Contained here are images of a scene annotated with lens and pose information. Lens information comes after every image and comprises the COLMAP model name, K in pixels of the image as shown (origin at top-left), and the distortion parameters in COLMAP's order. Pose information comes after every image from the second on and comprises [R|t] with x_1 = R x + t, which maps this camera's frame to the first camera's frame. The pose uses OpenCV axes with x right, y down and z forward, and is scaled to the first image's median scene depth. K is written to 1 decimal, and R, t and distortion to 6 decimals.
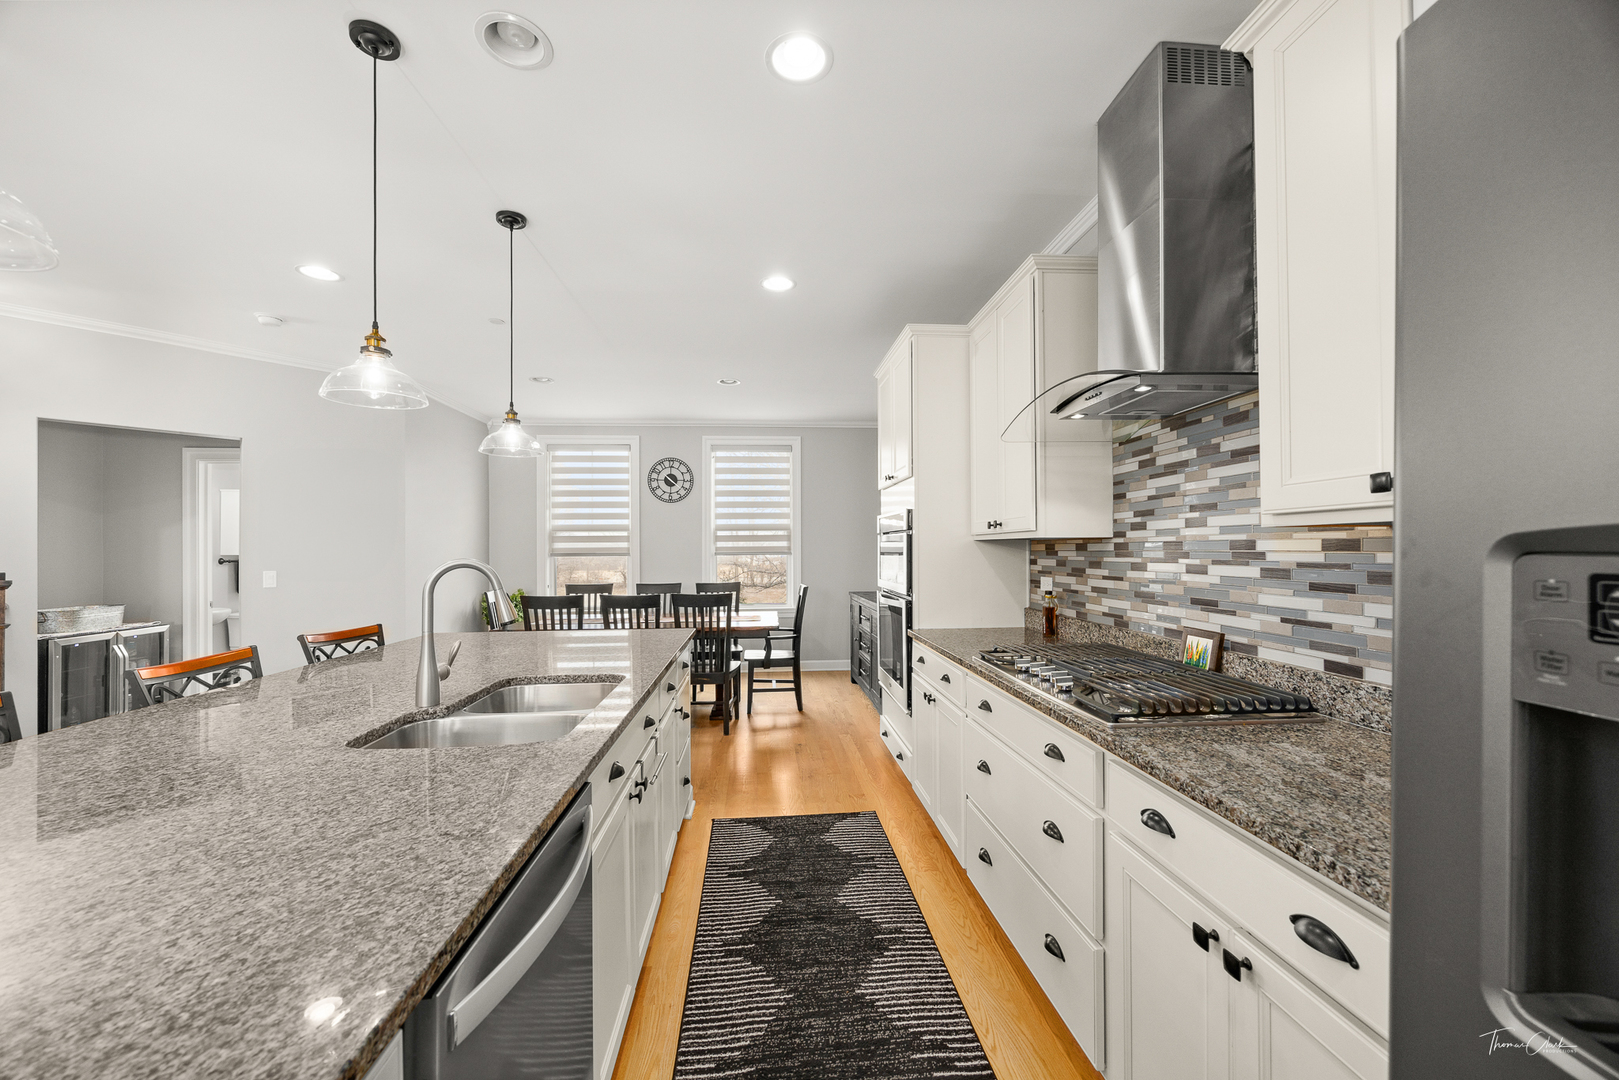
lens RADIAL K [[603.7, 0, 823.3], [0, 603.7, 543.4], [0, 0, 1]] dist [-0.001445, -0.000339]
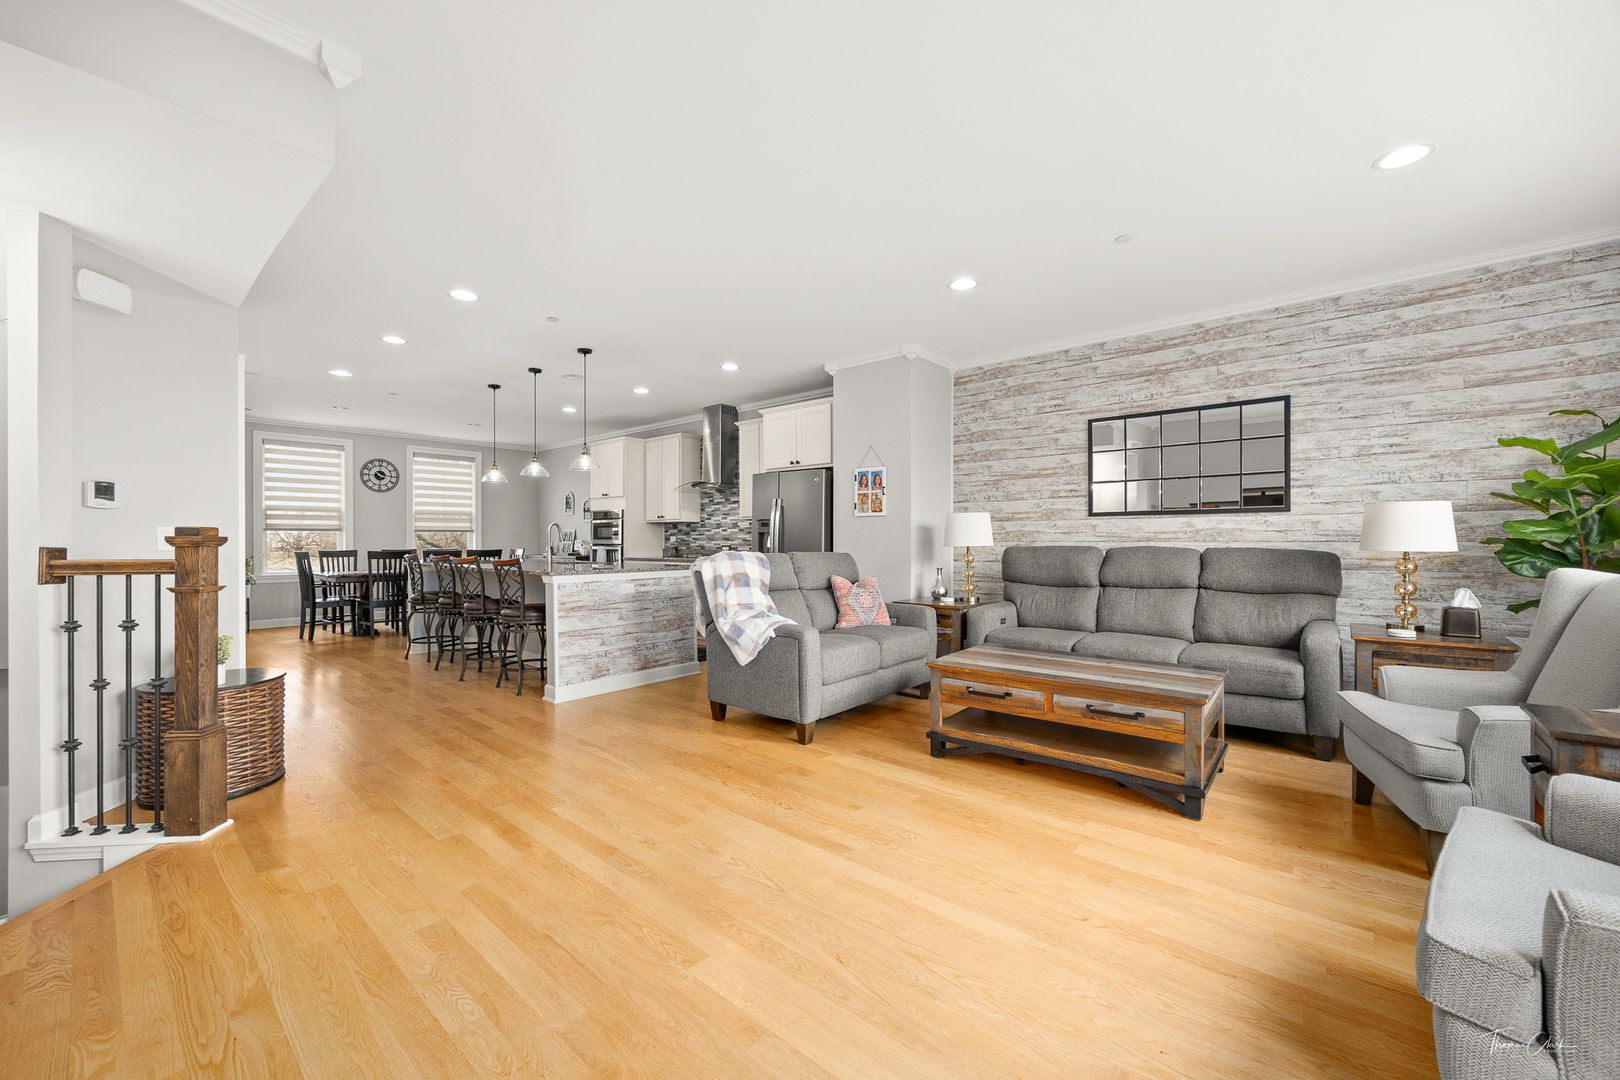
lens RADIAL K [[604.0, 0, 795.6], [0, 604.0, 543.9], [0, 0, 1]] dist [-0.001445, -0.000339]
pose [[0.727489, 0.001273, 0.686118, -1.425592], [-0.010068, 0.999910, 0.008819, 0.076924], [-0.686046, -0.013324, 0.727437, -1.779598]]
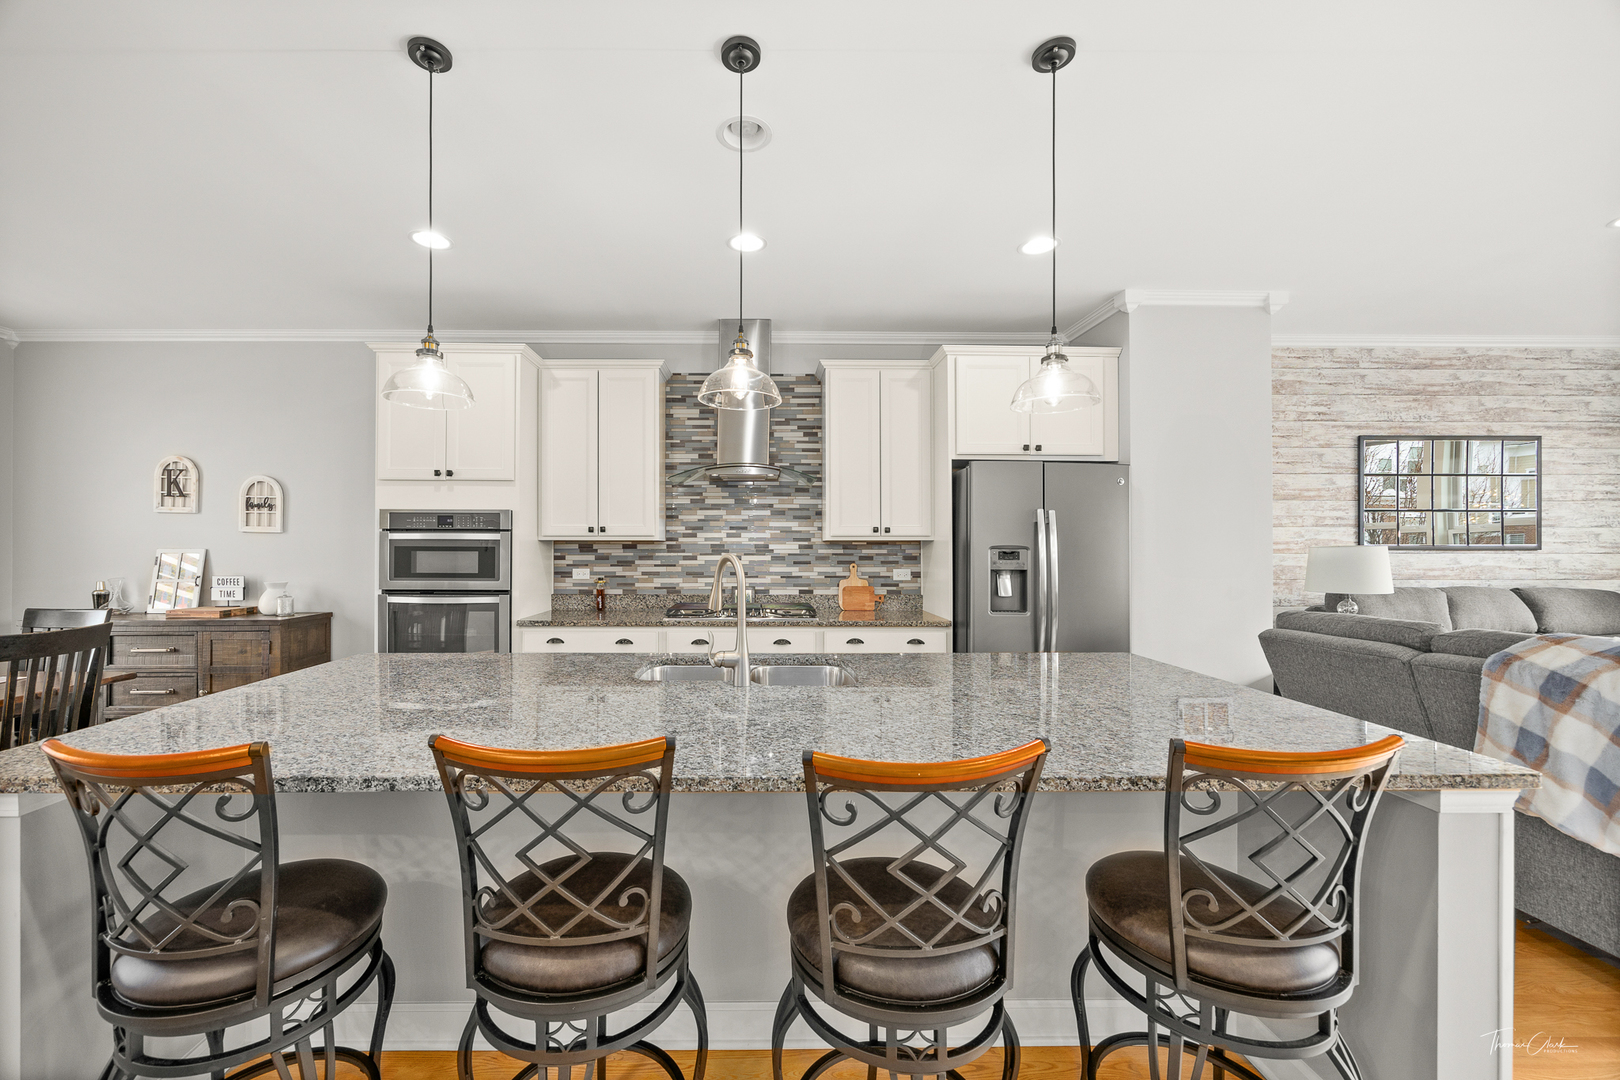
lens RADIAL K [[604.0, 0, 779.3], [0, 604.0, 545.3], [0, 0, 1]] dist [-0.001445, -0.000339]
pose [[0.106098, 0.010939, 0.994295, -1.194752], [-0.011584, 0.999885, -0.009764, 0.015136], [-0.994288, -0.010482, 0.106213, 0.523093]]
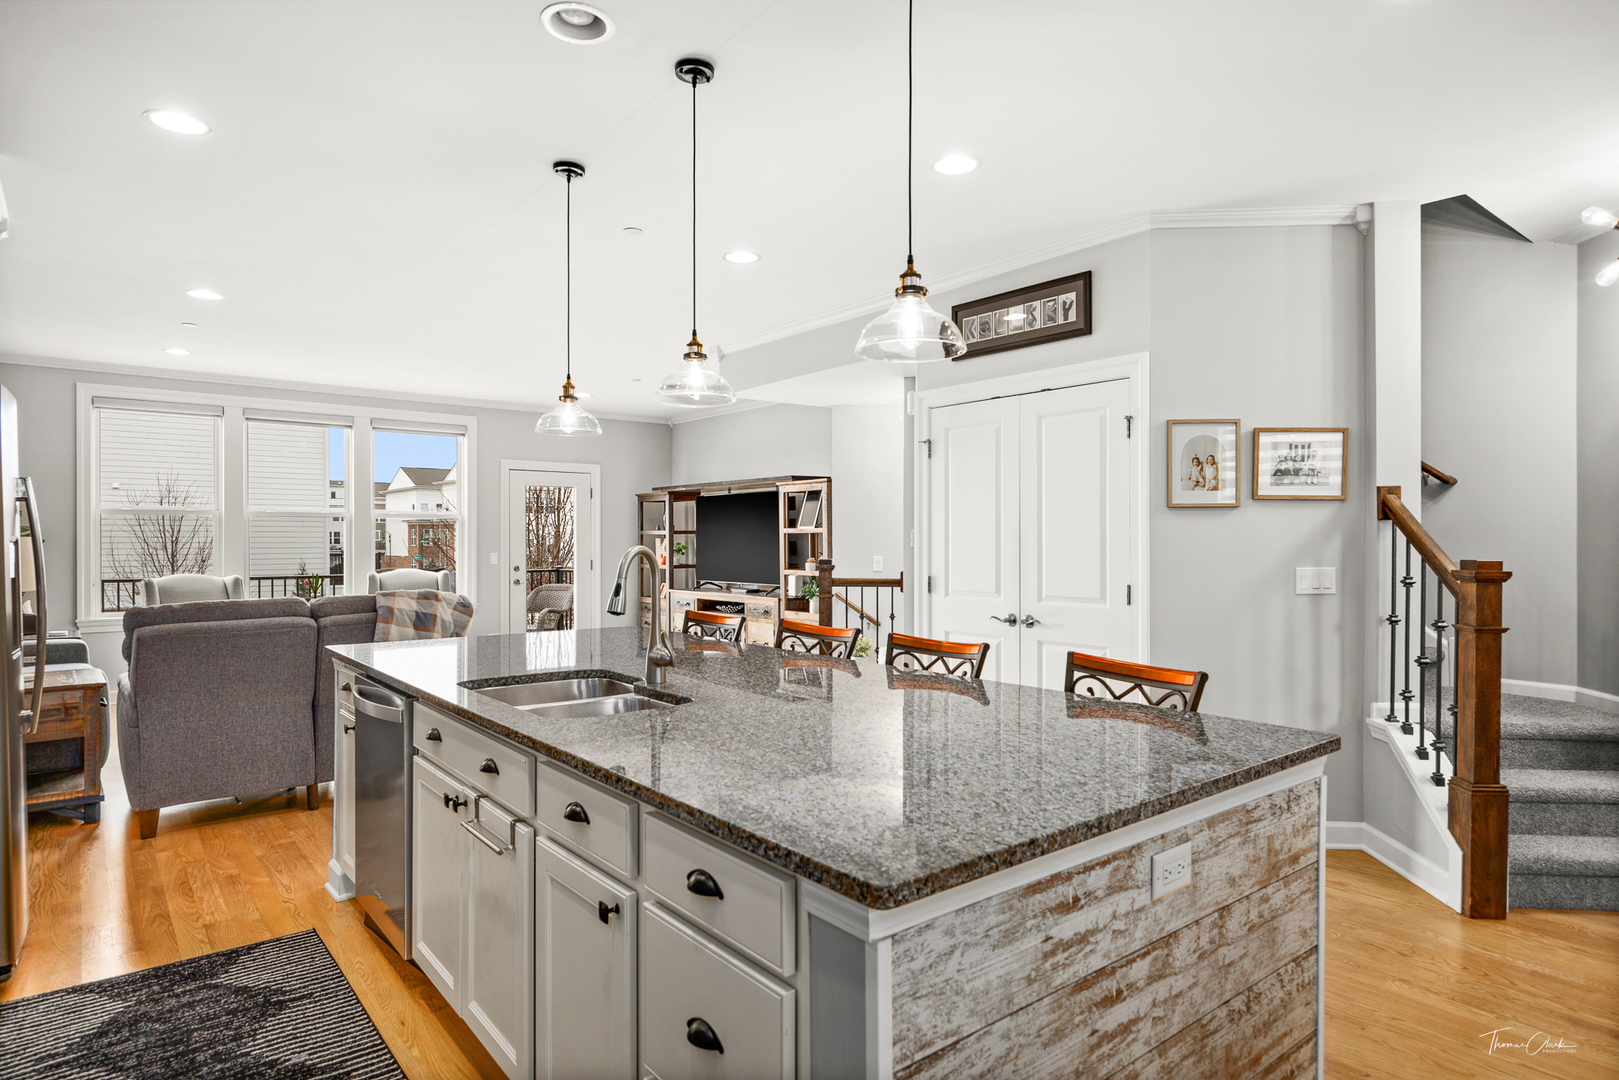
lens RADIAL K [[914.0, 0, 763.7], [0, 914.0, 540.9], [0, 0, 1]] dist [0.005450, 0.000414]
pose [[-0.866397, 0.012757, -0.499193, 0.004645], [0.014991, 0.999888, -0.000466, 0.013650], [0.499131, -0.007887, -0.866491, 1.707733]]
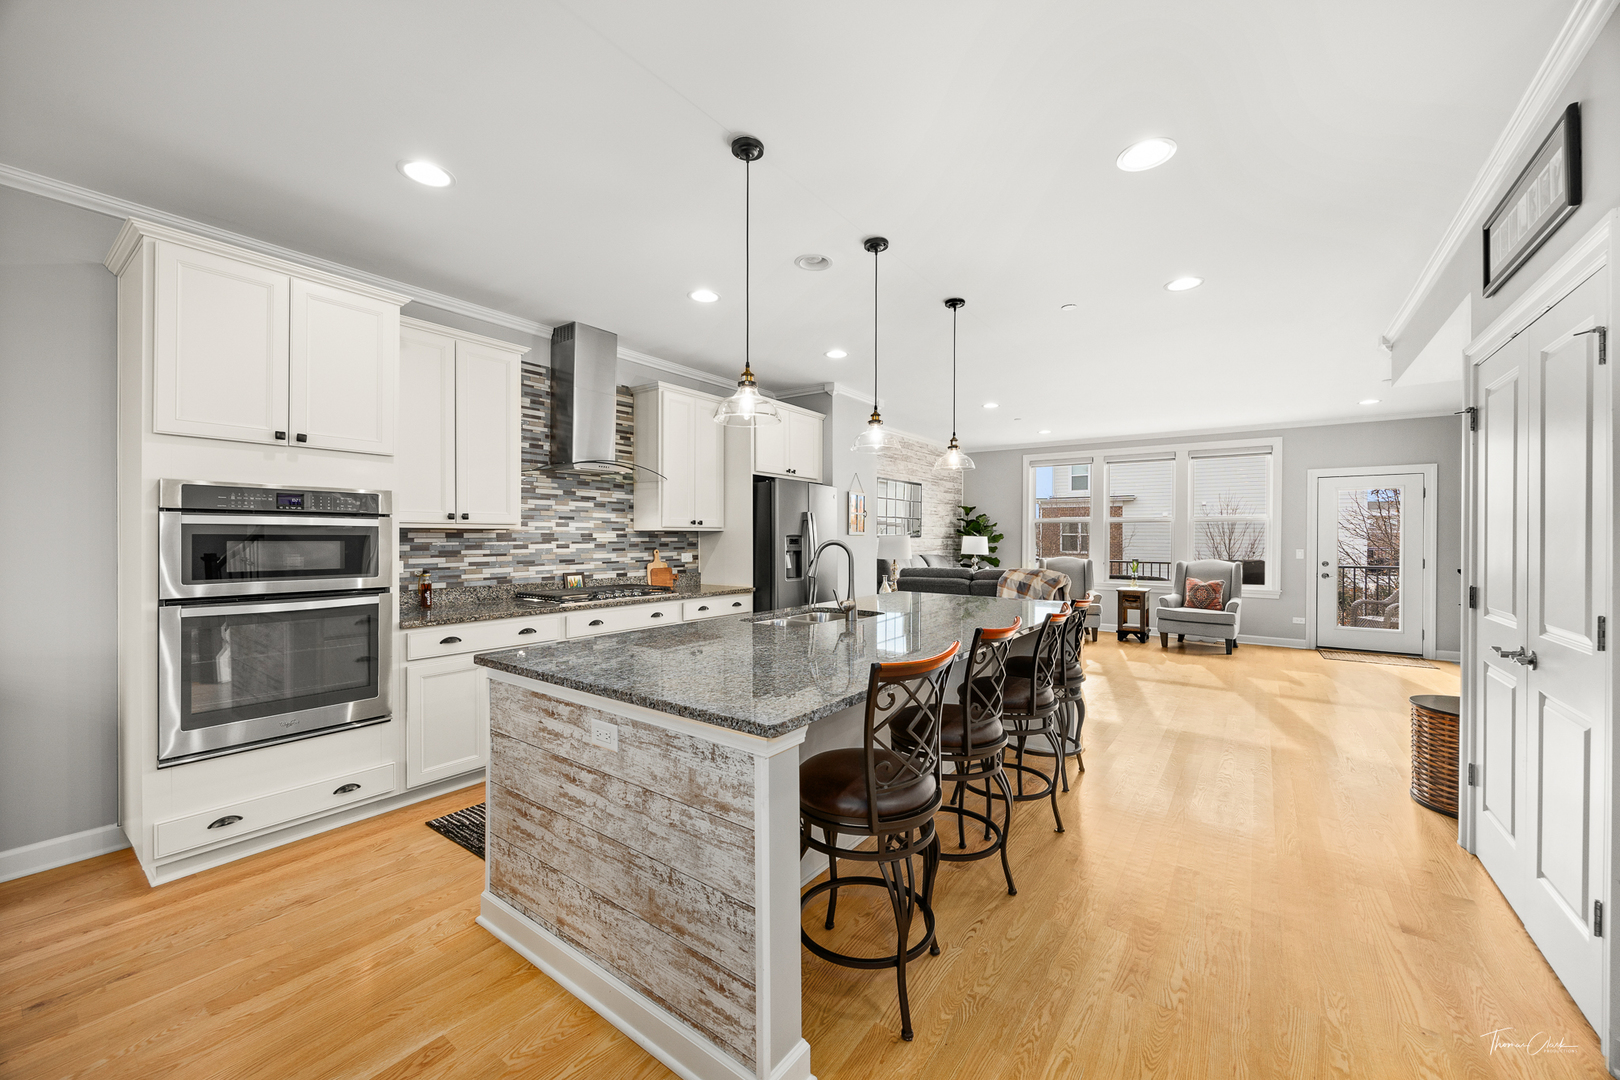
lens RADIAL K [[604.0, 0, 819.1], [0, 604.0, 532.3], [0, 0, 1]] dist [-0.001445, -0.000339]
pose [[-0.730062, 0.010275, 0.683304, -1.284801], [-0.003730, 0.999812, -0.019020, 0.025704], [-0.683371, -0.016434, -0.729886, 1.635334]]
